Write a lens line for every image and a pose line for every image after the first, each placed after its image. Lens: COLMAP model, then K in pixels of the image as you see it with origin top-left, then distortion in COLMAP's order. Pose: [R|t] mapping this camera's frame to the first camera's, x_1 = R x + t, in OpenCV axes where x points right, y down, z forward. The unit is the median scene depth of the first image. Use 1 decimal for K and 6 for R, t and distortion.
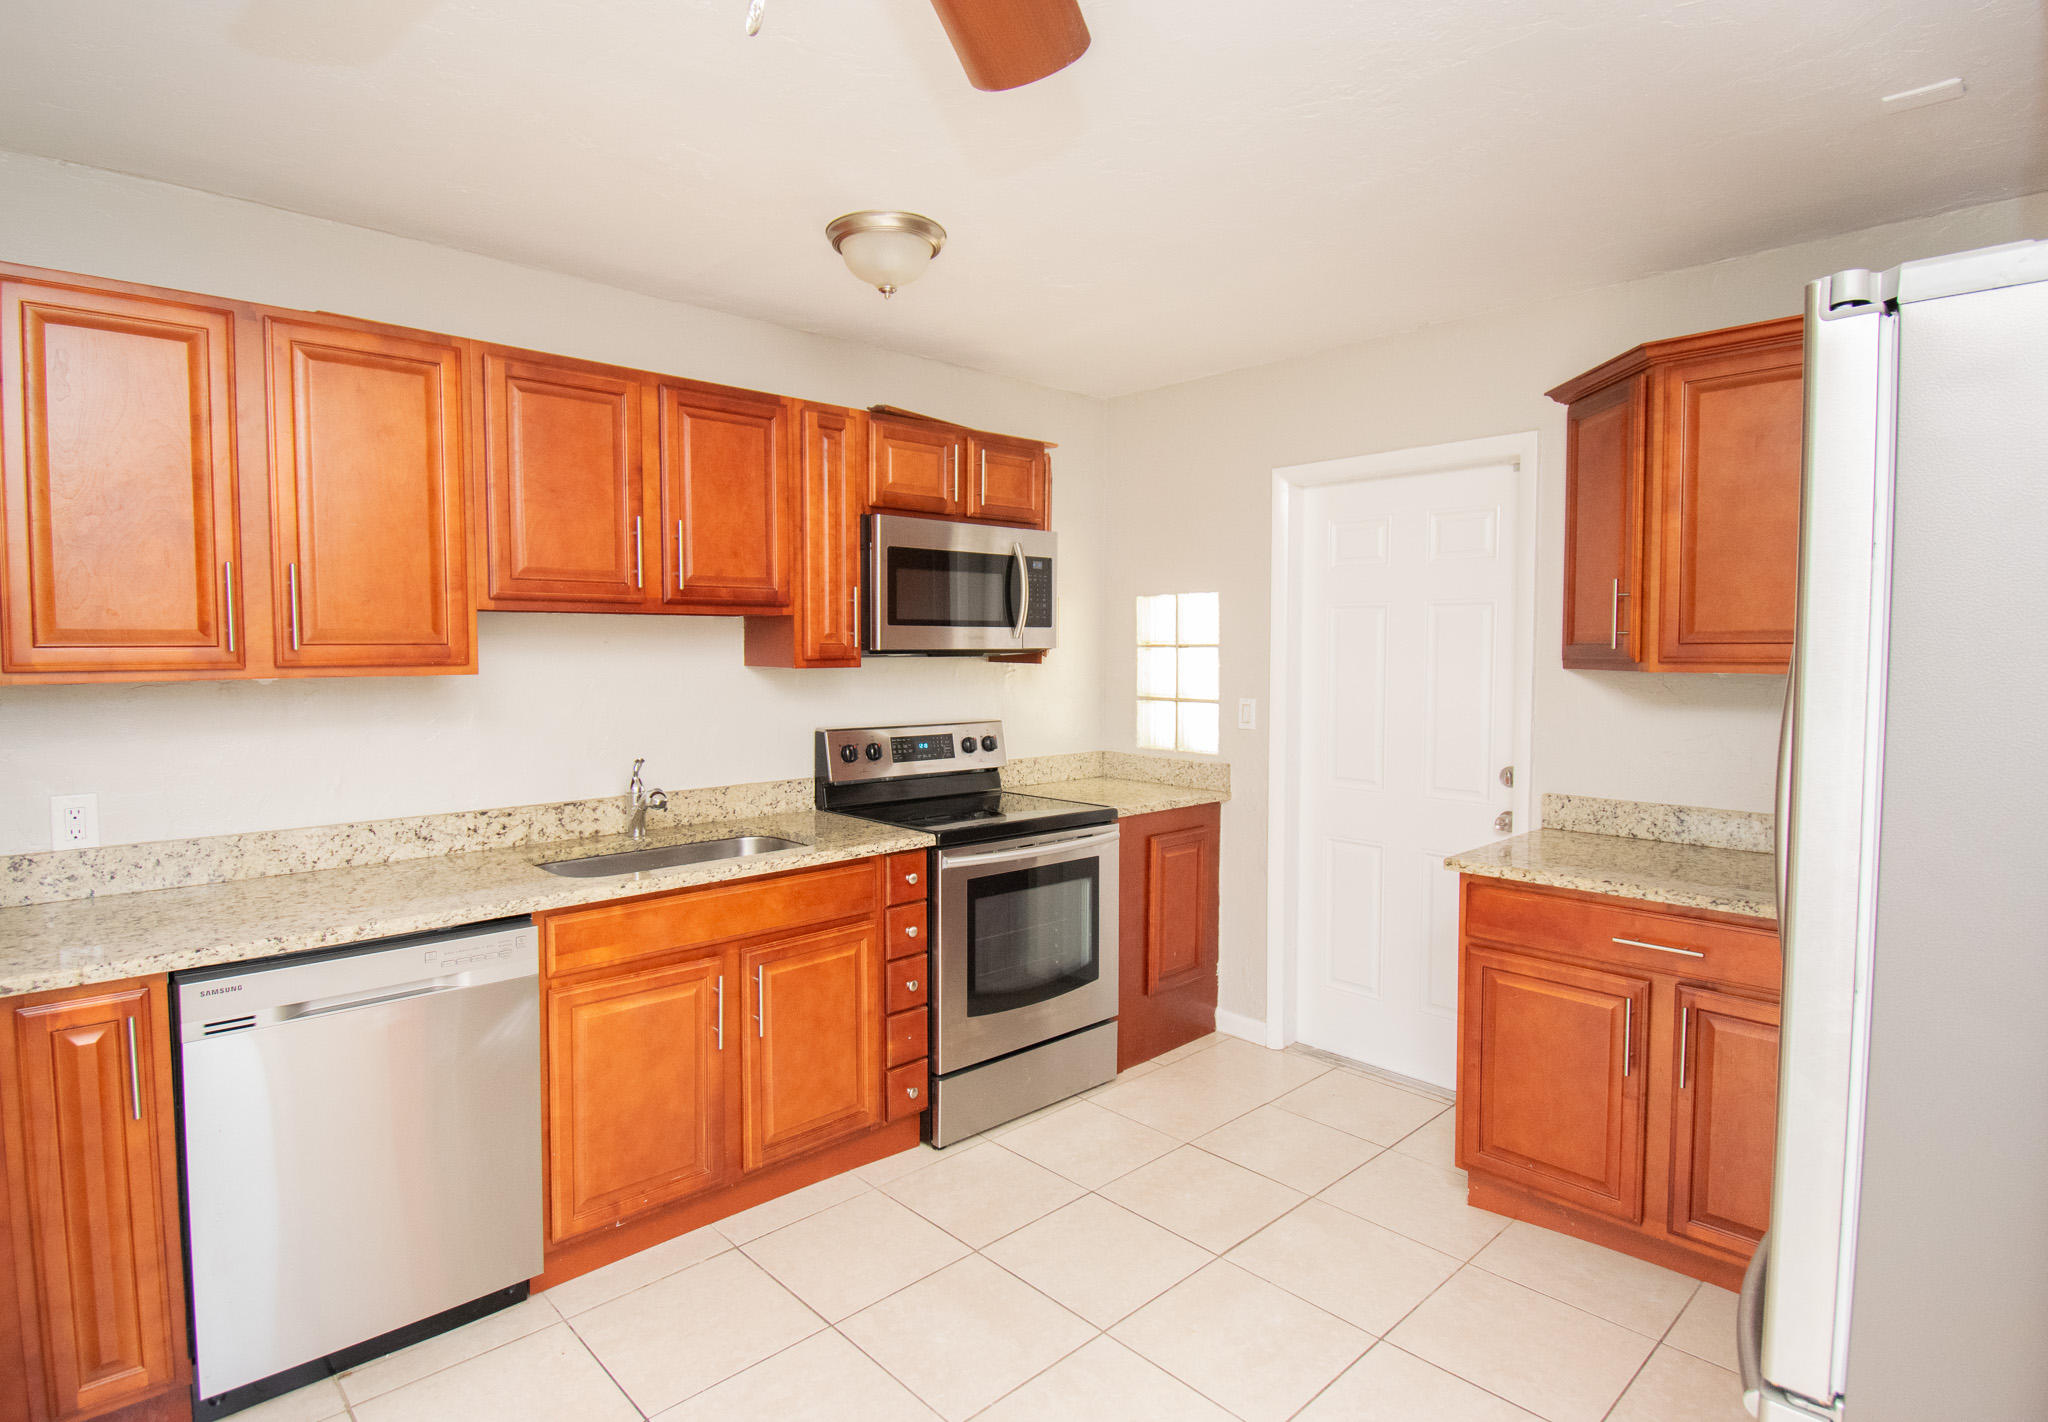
lens RADIAL K [[1048.9, 0, 1020.1], [0, 1048.9, 698.8], [0, 0, 1]] dist [0.001072, -0.000992]
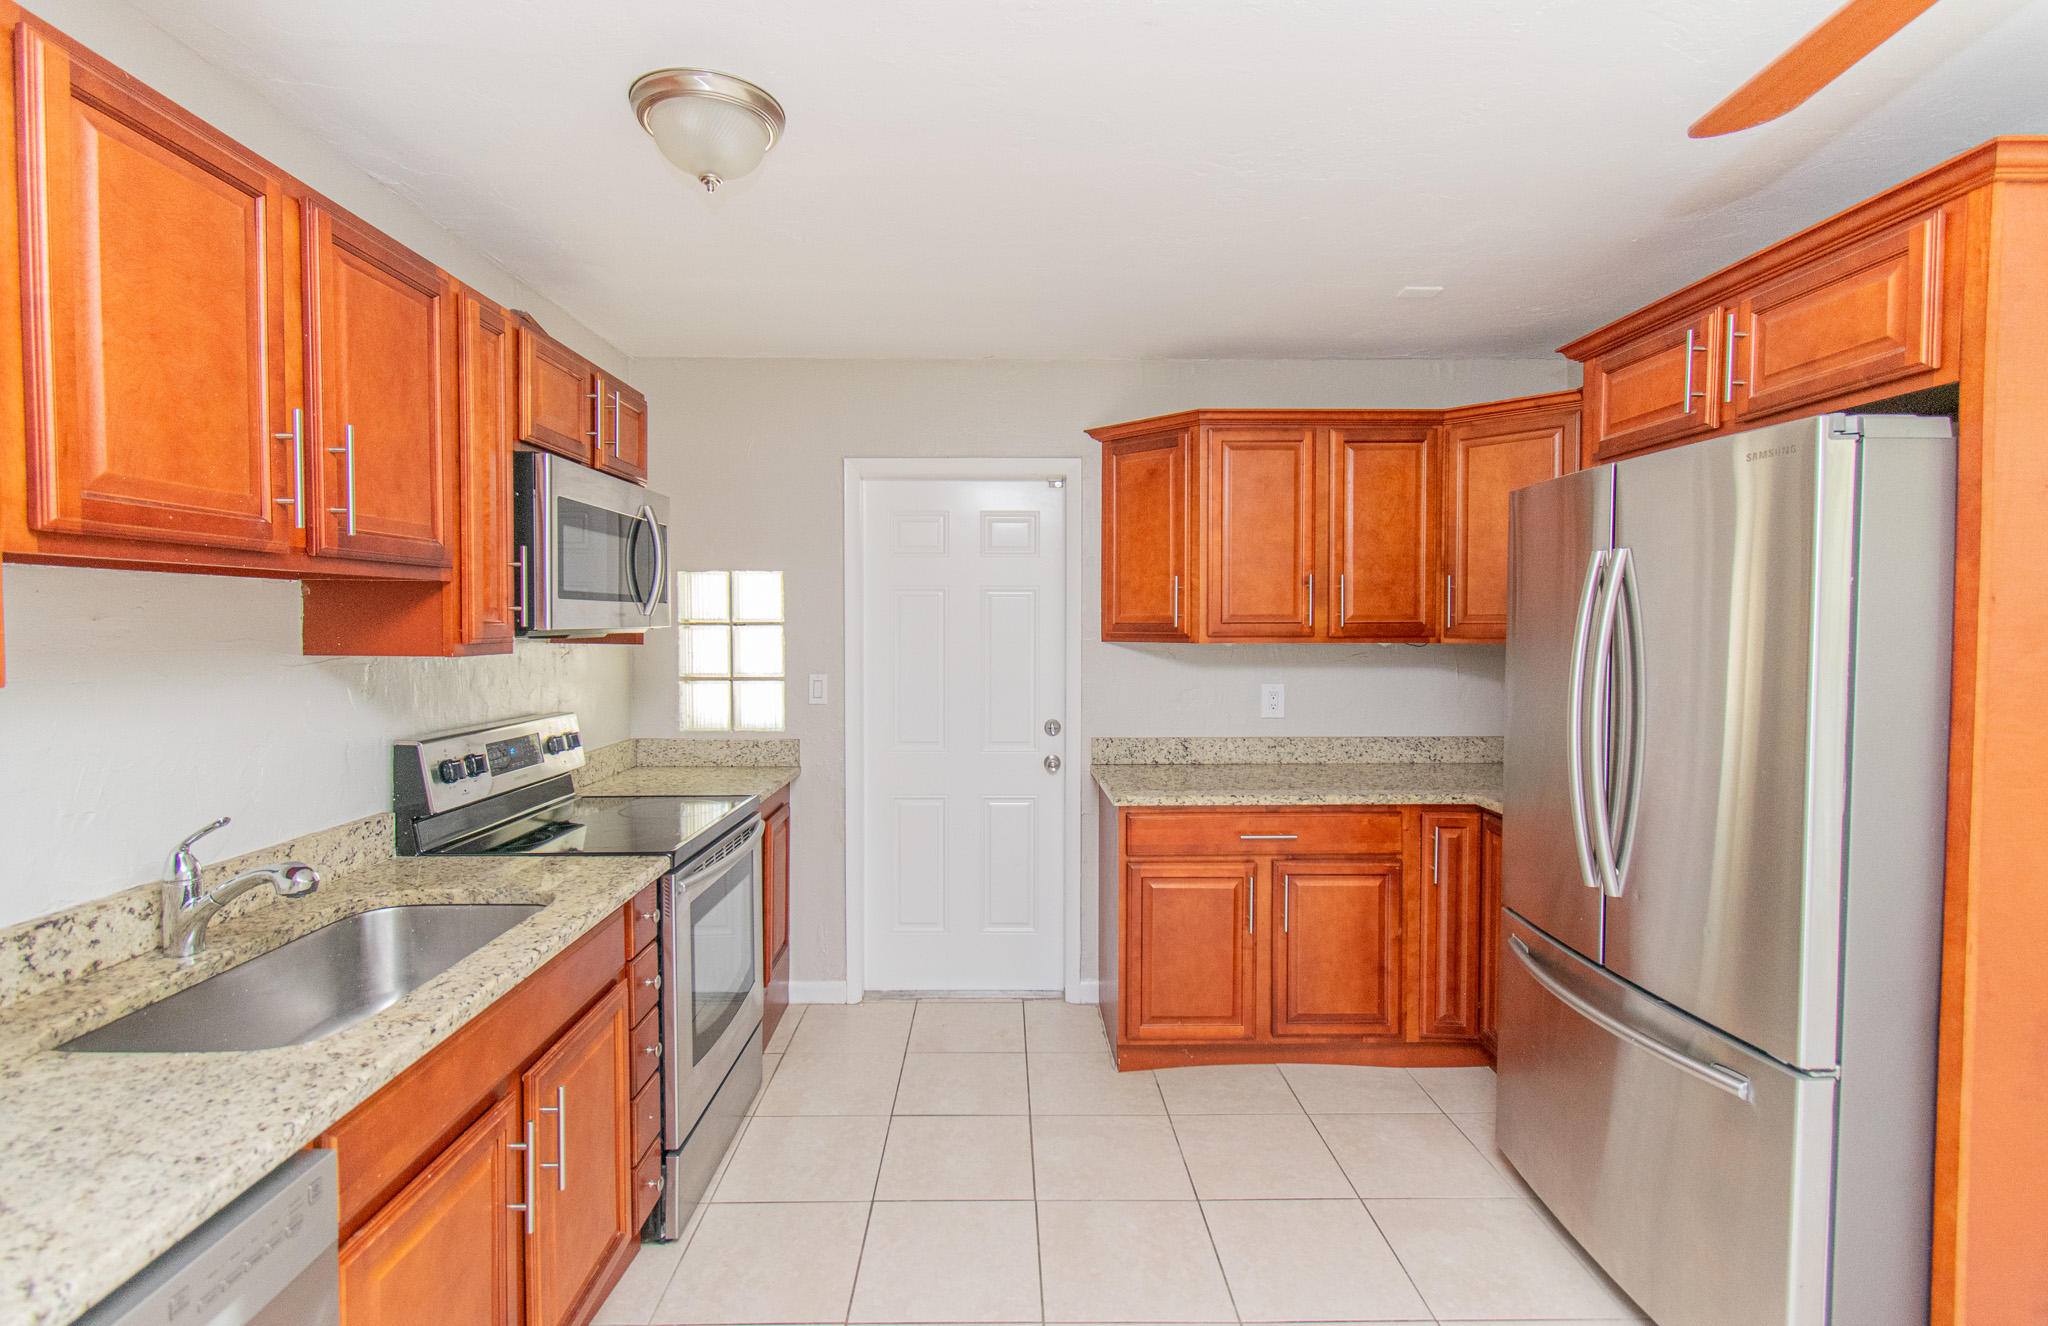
lens RADIAL K [[920.7, 0, 994.7], [0, 920.7, 652.6], [0, 0, 1]] dist [0.000274, -0.000341]
pose [[0.683570, -0.023479, 0.729507, -0.423583], [0.035546, 0.999367, -0.001143, -0.018879], [-0.729019, 0.026713, 0.683972, 0.317197]]
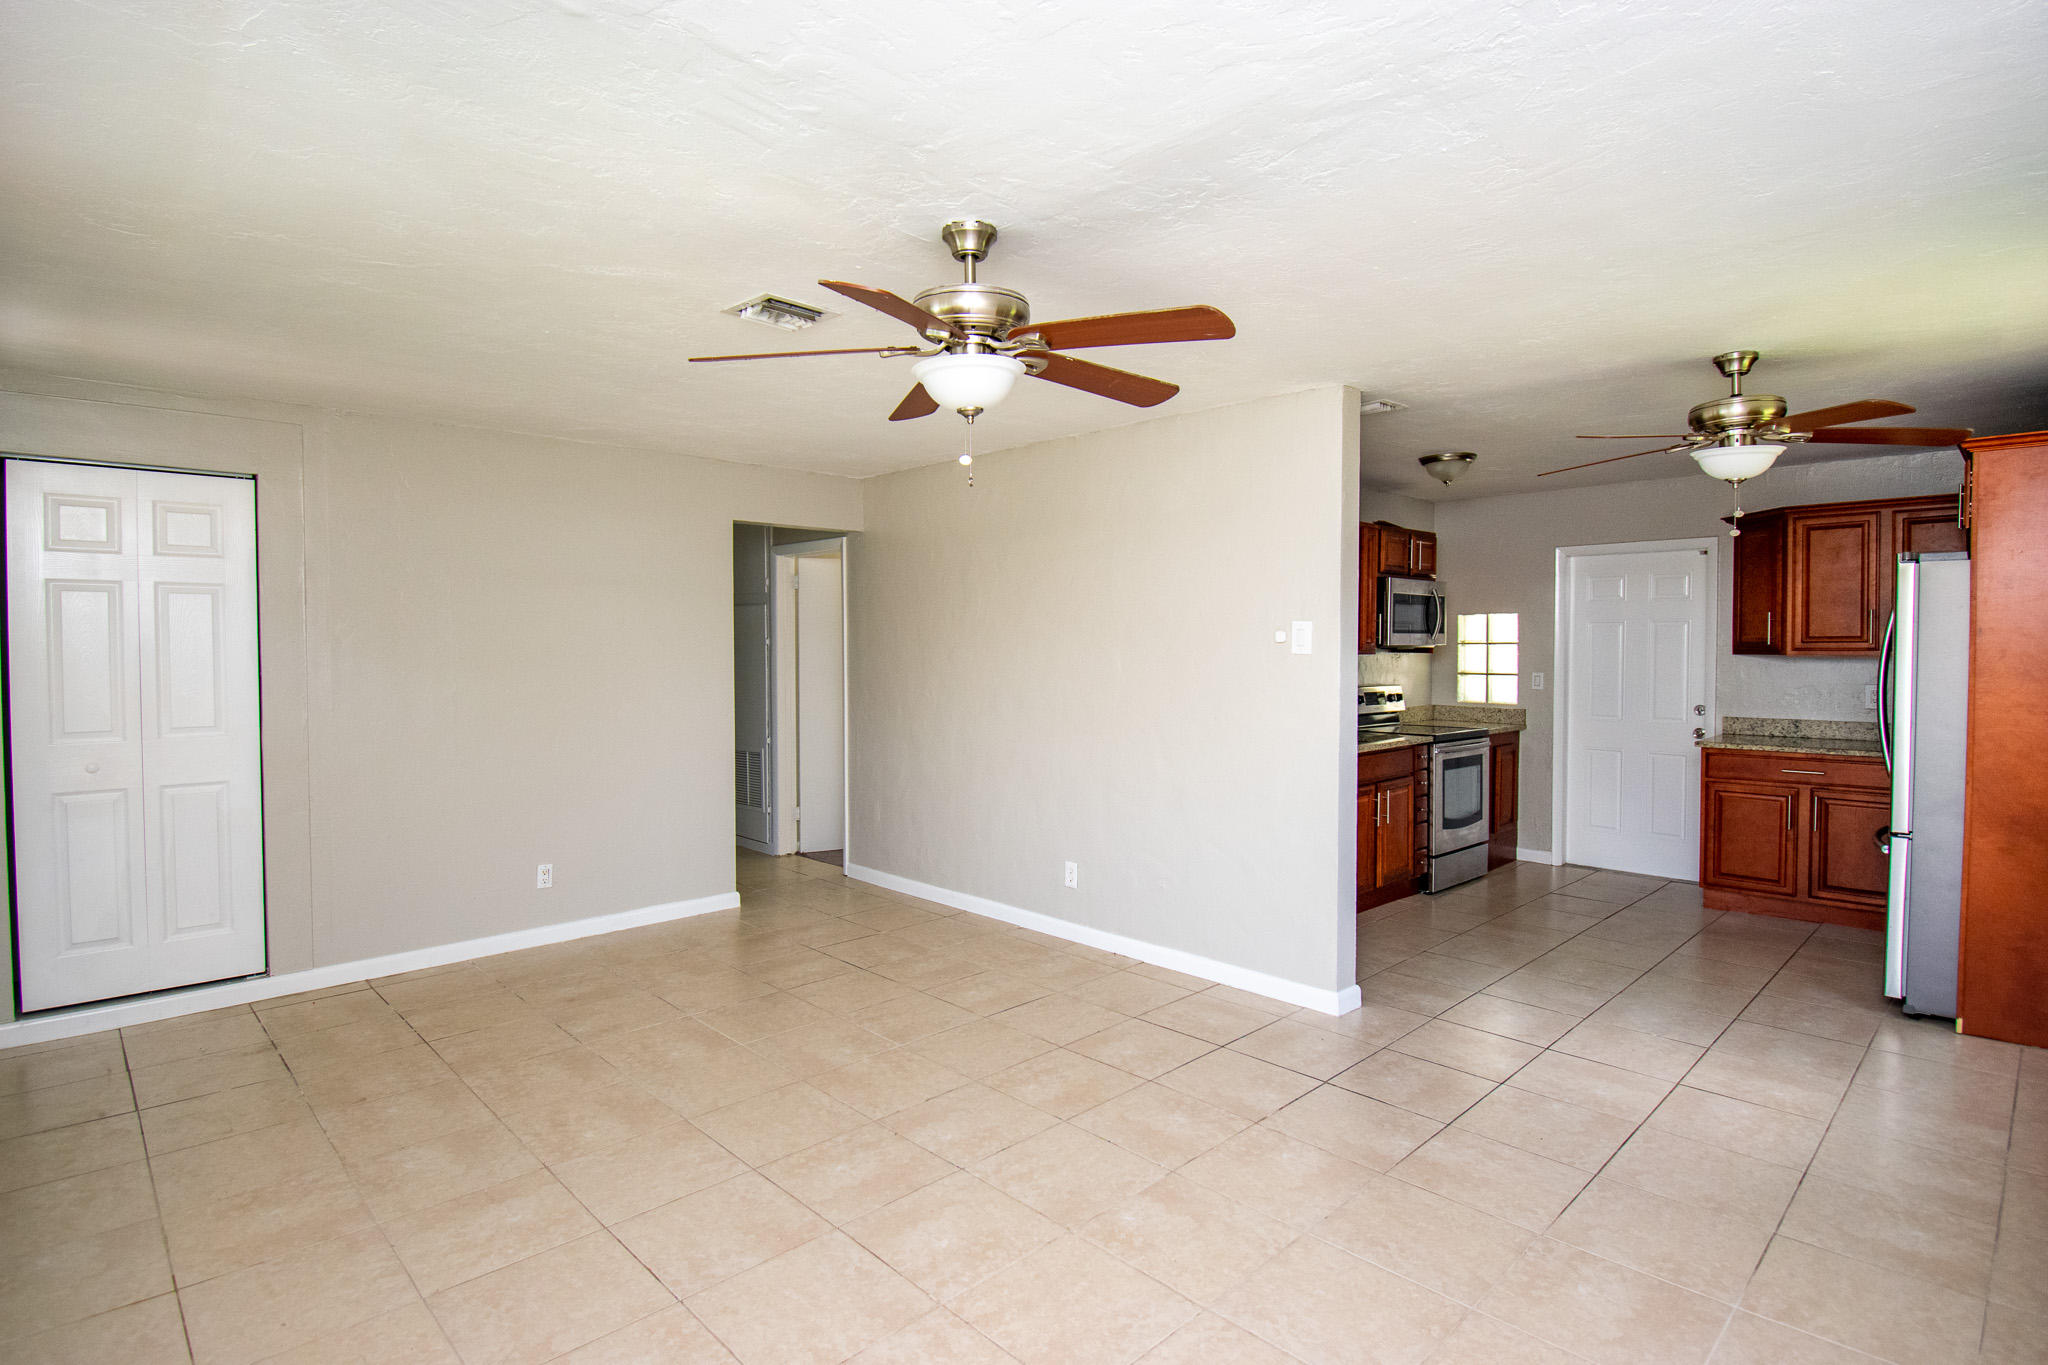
lens RADIAL K [[1018.0, 0, 1021.7], [0, 1018.0, 671.6], [0, 0, 1]] dist [-0.004453, -0.002067]
pose [[0.999913, -0.000654, 0.013178, -0.896106], [0.000964, 0.999721, -0.023580, 0.049929], [-0.013159, 0.023590, 0.999635, -0.955764]]
